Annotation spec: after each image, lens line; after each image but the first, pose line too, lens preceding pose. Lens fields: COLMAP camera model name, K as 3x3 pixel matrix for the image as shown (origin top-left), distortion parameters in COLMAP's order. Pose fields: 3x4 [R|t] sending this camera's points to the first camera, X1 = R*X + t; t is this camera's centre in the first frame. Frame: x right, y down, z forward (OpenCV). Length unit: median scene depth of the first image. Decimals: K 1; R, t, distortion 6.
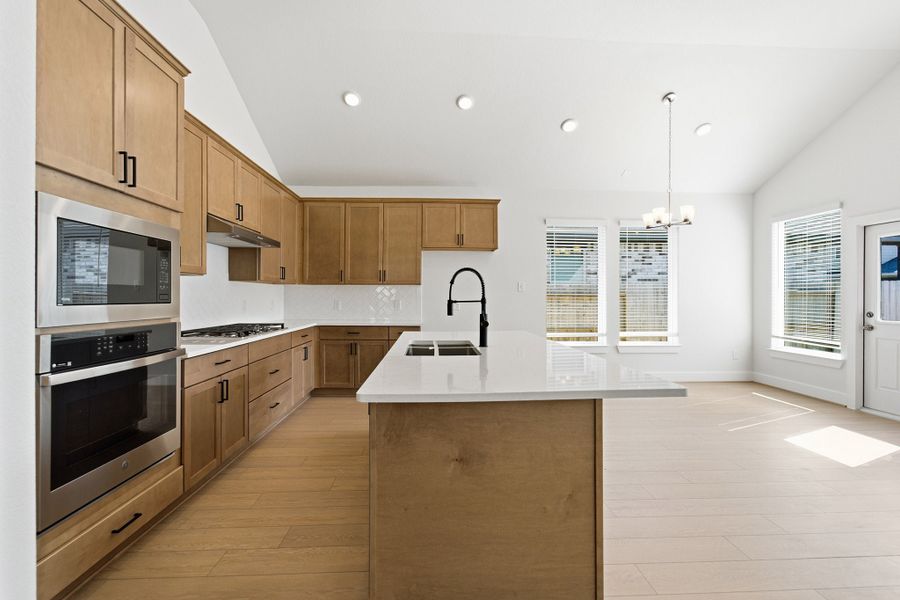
lens RADIAL K [[386.2, 0, 449.7], [0, 386.2, 295.3], [0, 0, 1]] dist [-0.020917, 0.014795]
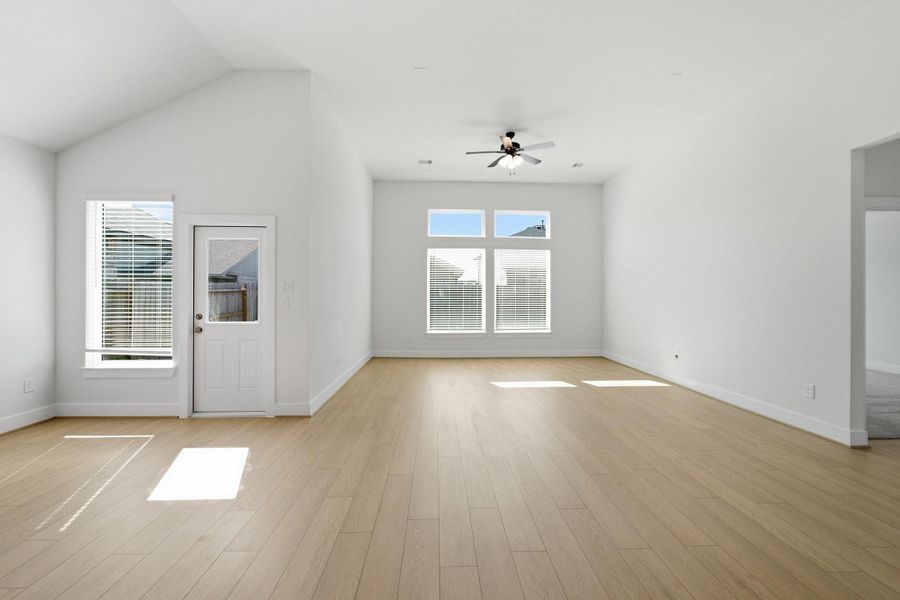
lens RADIAL K [[380.1, 0, 446.8], [0, 380.1, 295.9], [0, 0, 1]] dist [0.001359, 0.000270]
pose [[0.024714, -0.000435, 0.999694, 0.132033], [-0.005262, 0.999986, 0.000565, -0.005998], [-0.999681, -0.005274, 0.024712, 0.329499]]
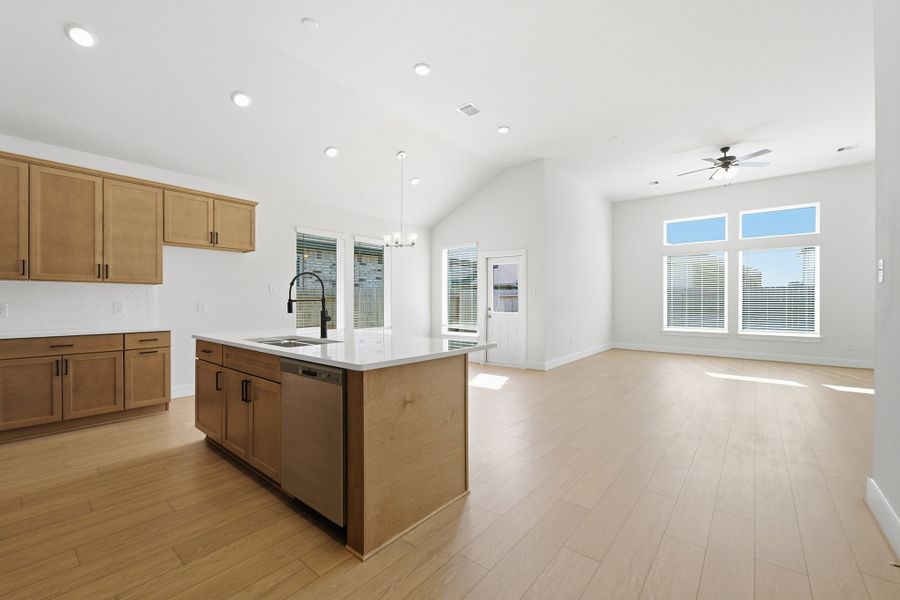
lens RADIAL K [[372.5, 0, 450.0], [0, 372.5, 300.0], [0, 0, 1]] dist [0.000211, 0.000432]
pose [[0.674466, -0.001860, 0.738304, -0.292457], [-0.000706, 0.999995, 0.003165, 0.006364], [-0.738306, -0.002656, 0.674461, -0.035758]]
